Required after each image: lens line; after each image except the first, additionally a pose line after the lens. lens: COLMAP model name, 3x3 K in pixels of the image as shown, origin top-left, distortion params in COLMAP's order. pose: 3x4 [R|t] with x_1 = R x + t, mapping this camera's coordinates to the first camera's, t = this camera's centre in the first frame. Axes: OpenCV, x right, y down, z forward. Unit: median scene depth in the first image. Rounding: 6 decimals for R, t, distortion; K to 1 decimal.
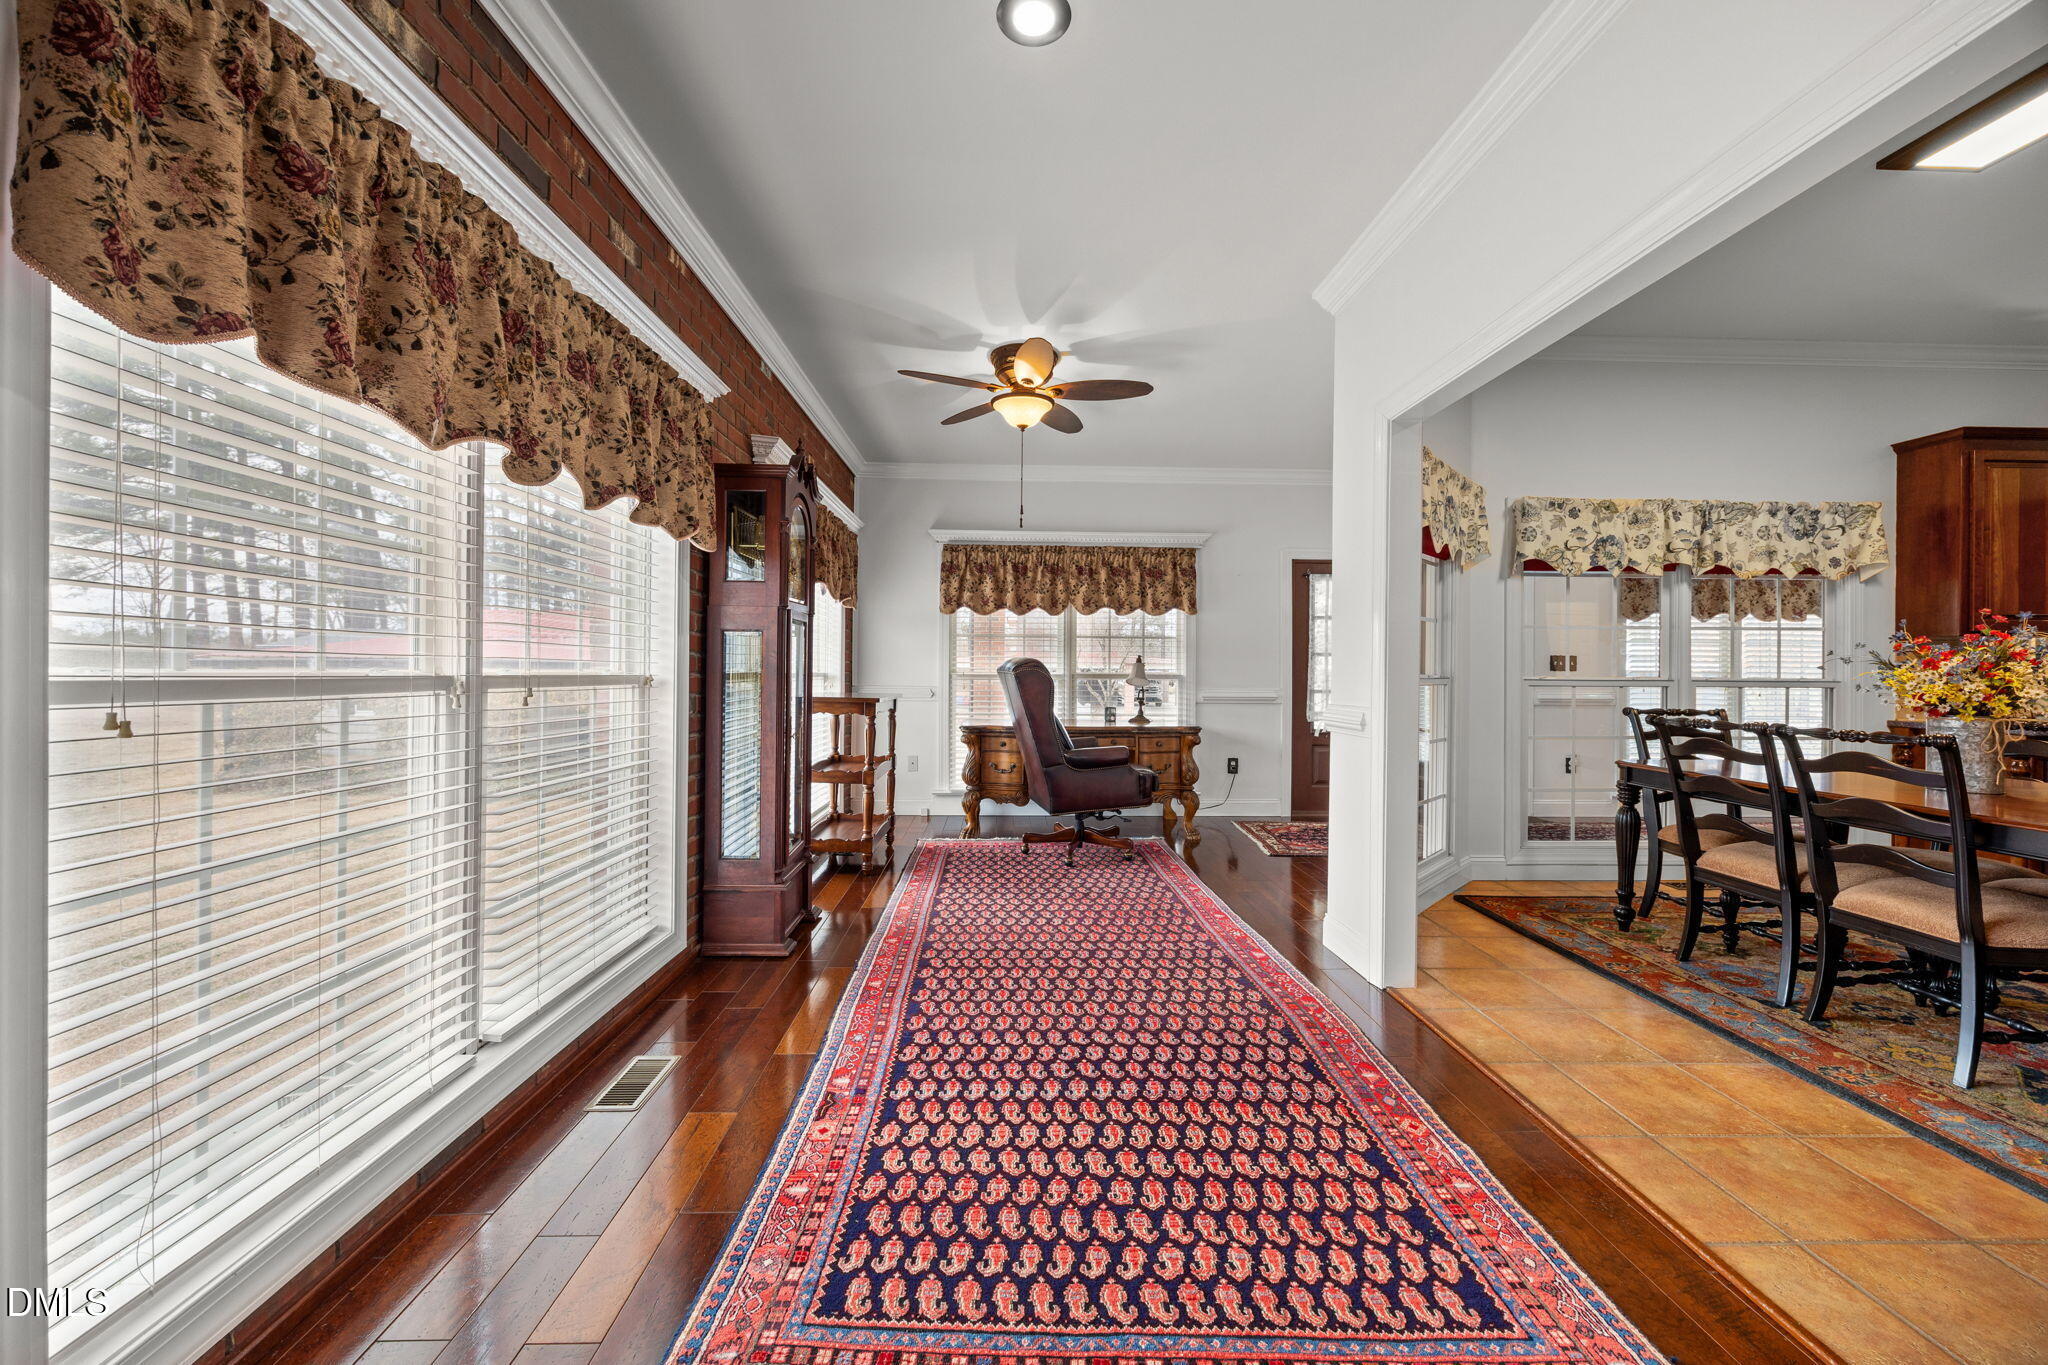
lens RADIAL K [[802.3, 0, 1014.1], [0, 802.3, 677.1], [0, 0, 1]] dist [0.001308, 0.000745]
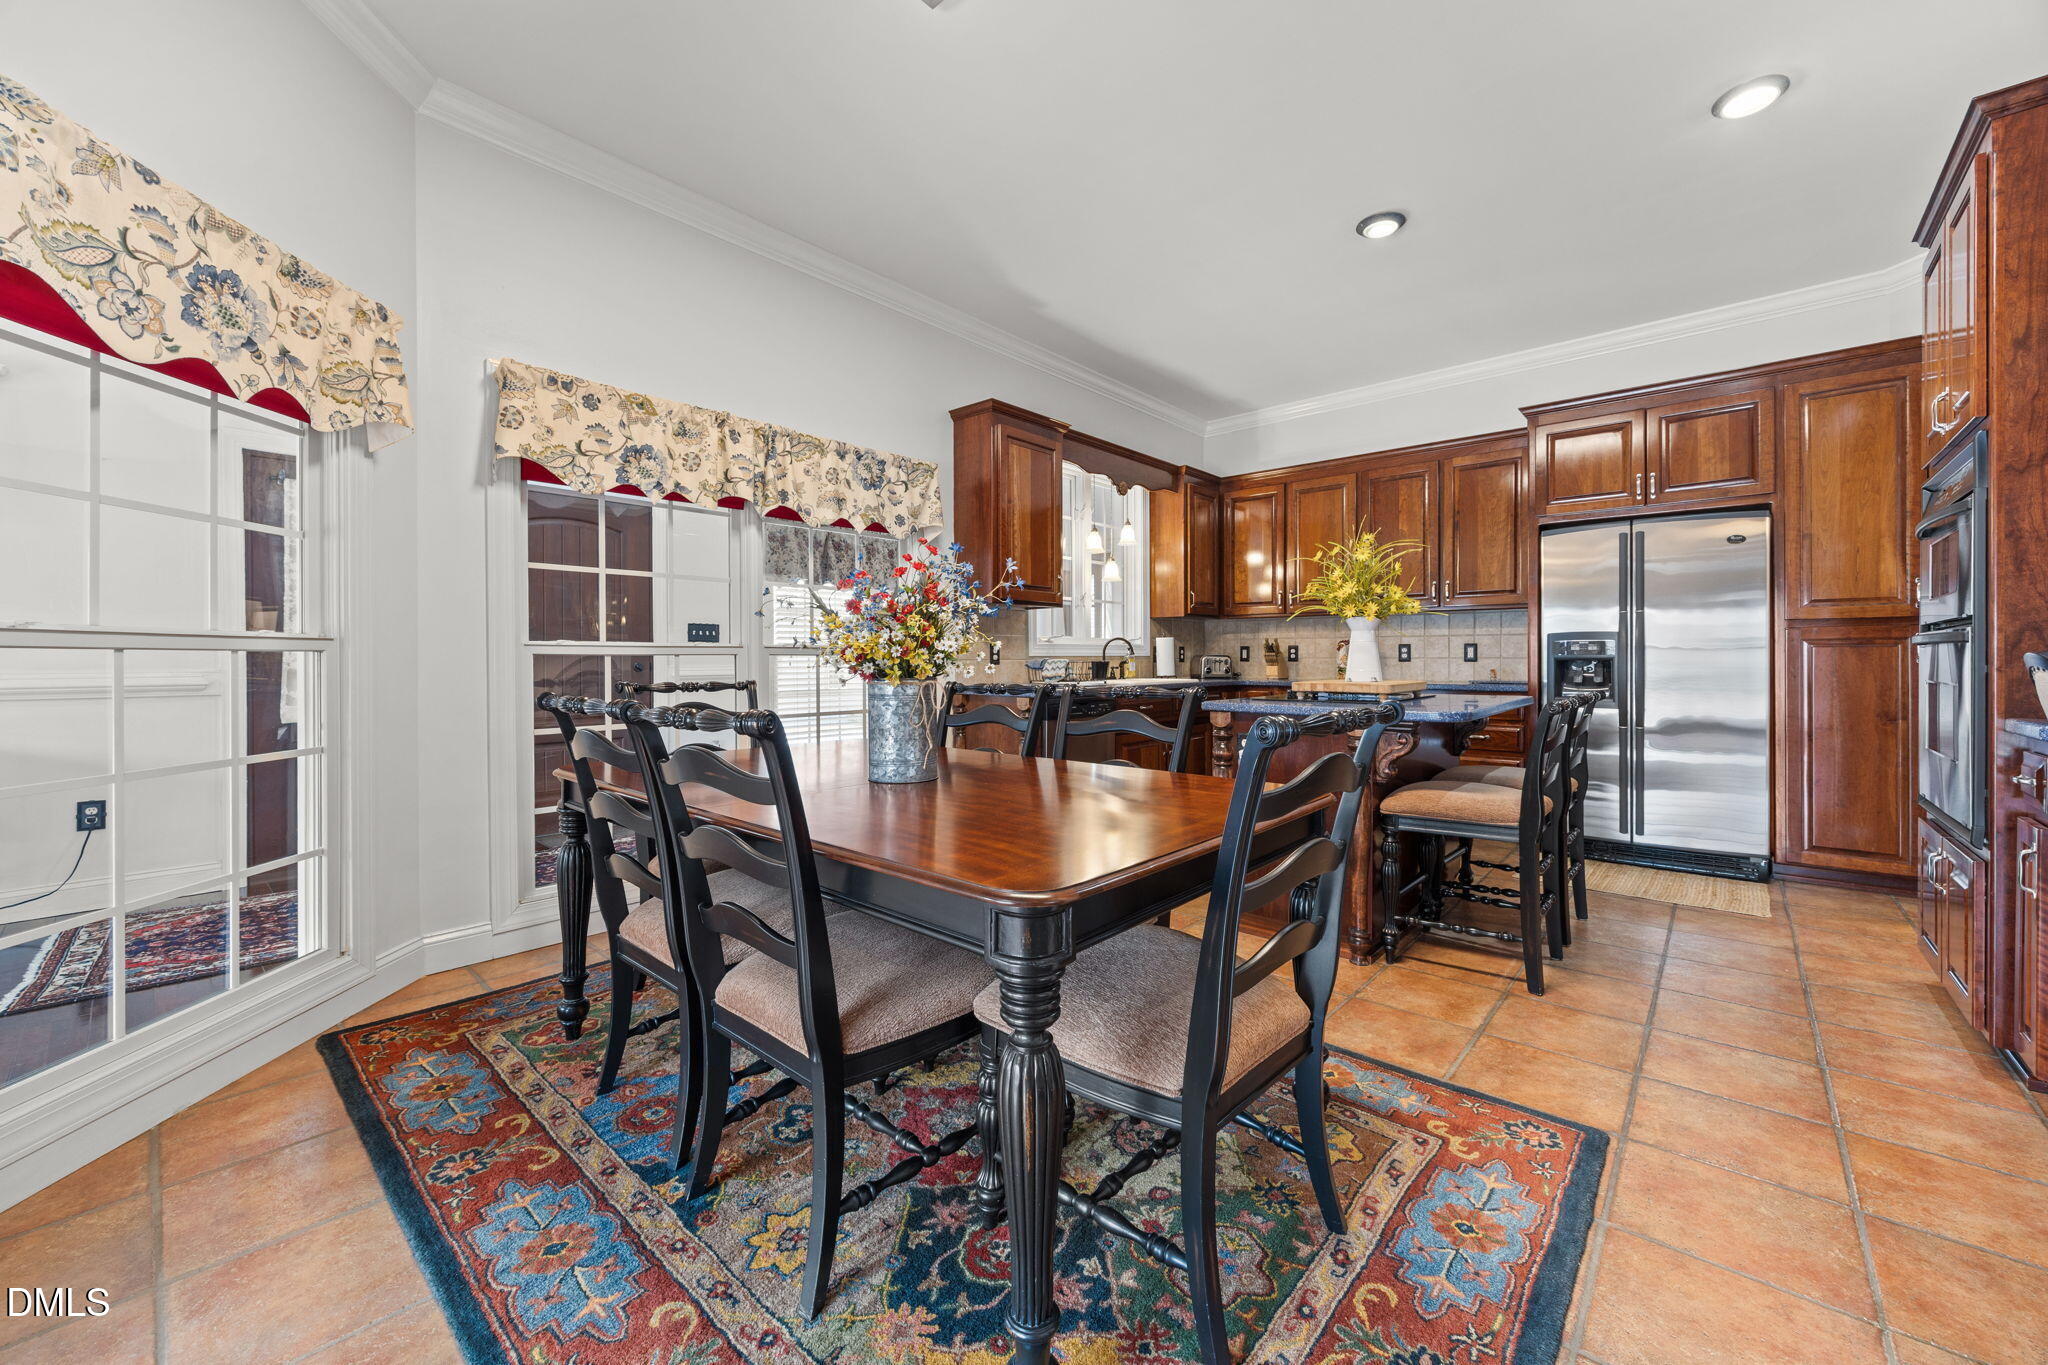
lens RADIAL K [[802.3, 0, 1028.8], [0, 802.3, 662.3], [0, 0, 1]] dist [0.001308, 0.000745]
pose [[0.694620, -0.008521, 0.719326, 0.459791], [0.010594, 0.999943, 0.001615, 0.021081], [-0.719299, 0.006499, 0.694671, 0.253338]]
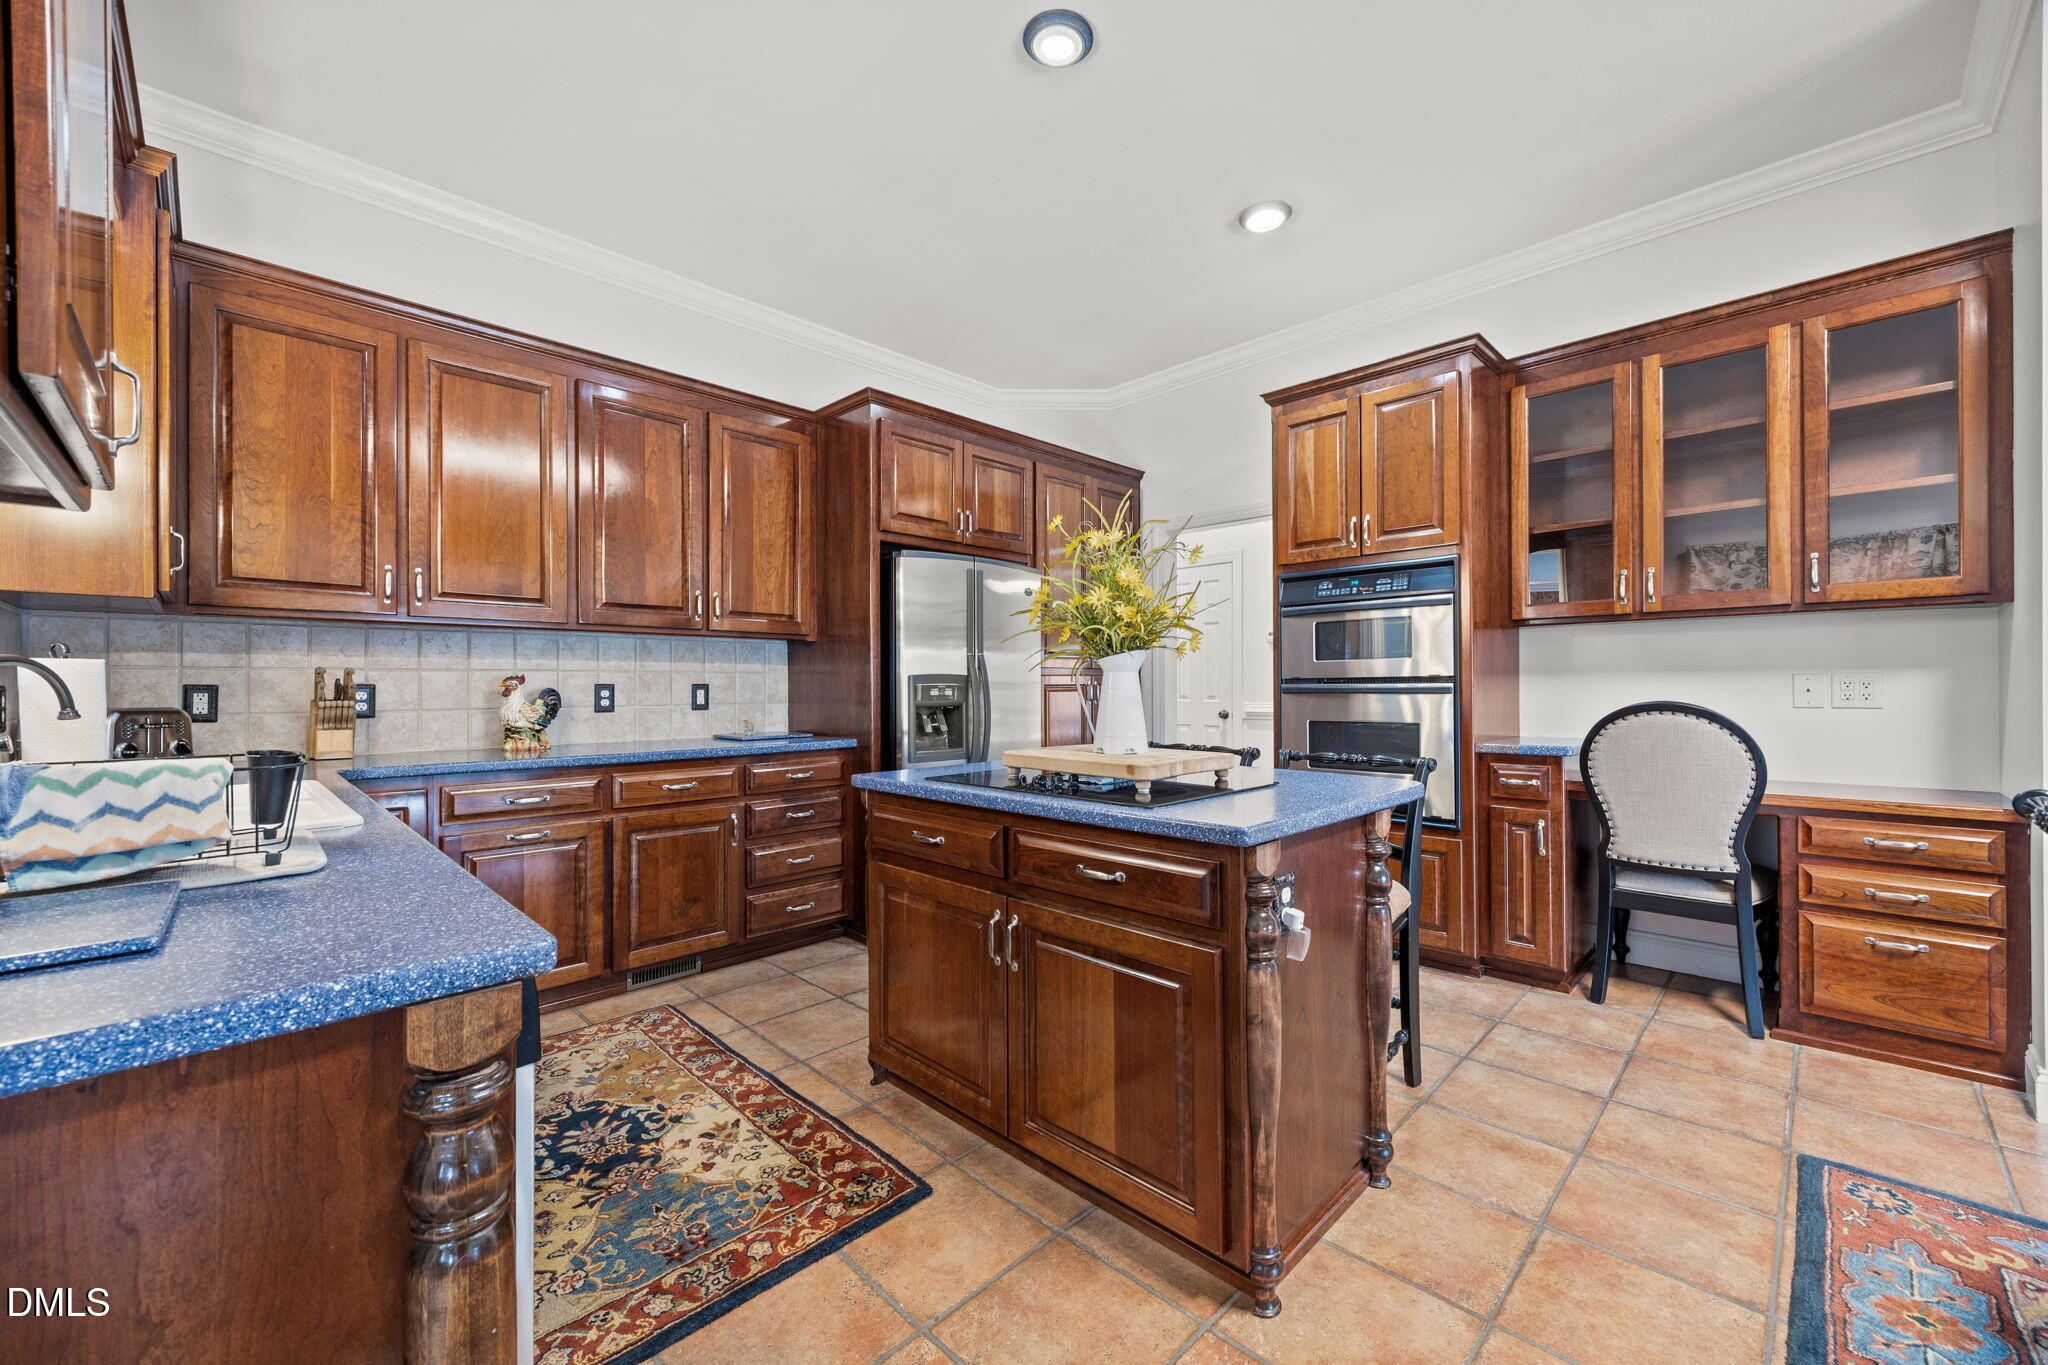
lens RADIAL K [[802.3, 0, 1038.2], [0, 802.3, 685.3], [0, 0, 1]] dist [0.001308, 0.000745]
pose [[-0.690555, -0.000986, 0.723279, 0.920973], [0.007504, 0.999935, 0.008528, -0.001136], [-0.723241, 0.011317, -0.690503, 0.929682]]
